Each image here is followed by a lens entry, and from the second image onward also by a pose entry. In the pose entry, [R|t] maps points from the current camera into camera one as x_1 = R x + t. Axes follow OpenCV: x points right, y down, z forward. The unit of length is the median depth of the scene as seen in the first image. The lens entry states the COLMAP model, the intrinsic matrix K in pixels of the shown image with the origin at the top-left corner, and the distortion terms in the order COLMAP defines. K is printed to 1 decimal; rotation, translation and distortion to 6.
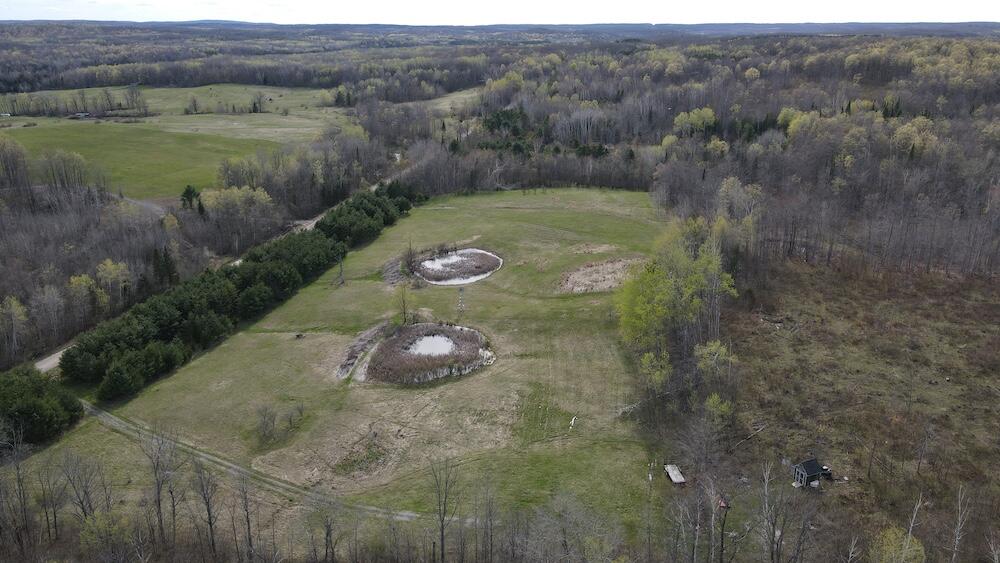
lens RADIAL K [[753.8, 0, 500.0], [0, 753.8, 281.5], [0, 0, 1]] dist [-0.001640, 0.029672]
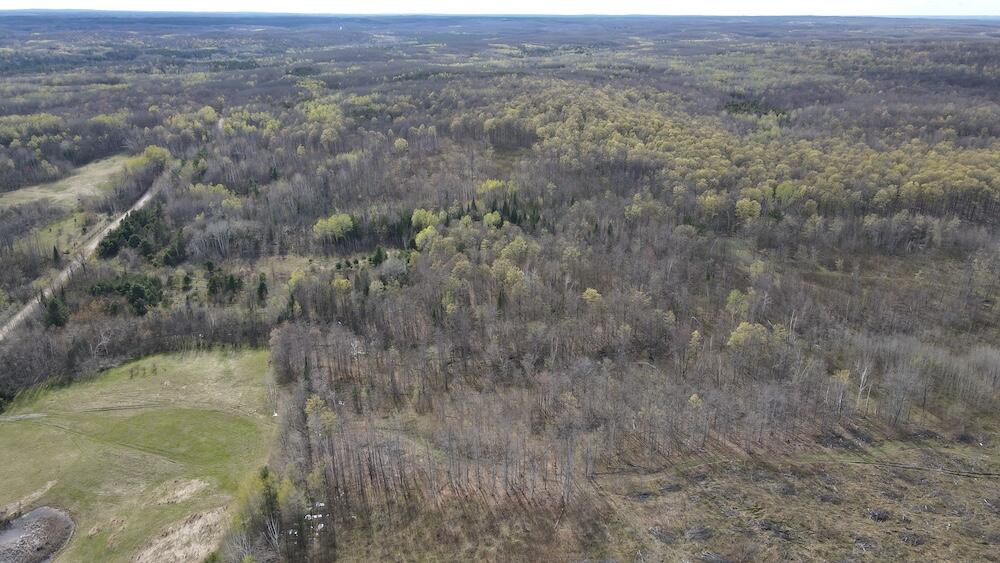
lens RADIAL K [[751.4, 0, 500.0], [0, 751.4, 281.5], [0, 0, 1]] dist [0.029490, -0.004533]
pose [[0.929220, -0.122577, 0.348605, 0.071690], [0.115240, 0.992458, 0.041794, -0.108821], [-0.351099, 0.001338, 0.936337, -0.020182]]
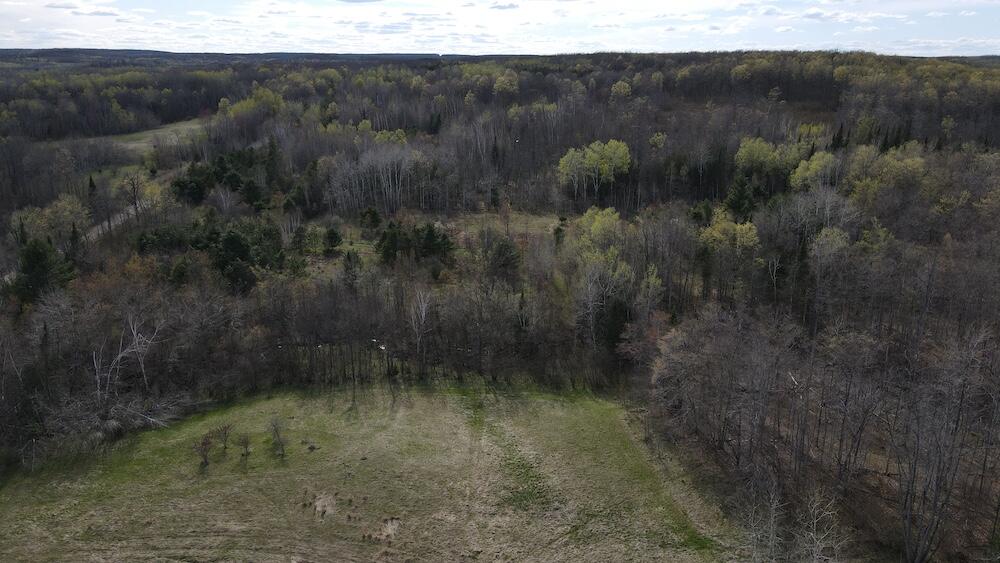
lens RADIAL K [[753.8, 0, 500.0], [0, 753.8, 281.5], [0, 0, 1]] dist [-0.001640, 0.029672]
pose [[0.963740, -0.066369, 0.258459, 0.034772], [0.076651, 0.996610, -0.029900, -0.082487], [-0.255598, 0.048627, 0.965560, 0.348541]]
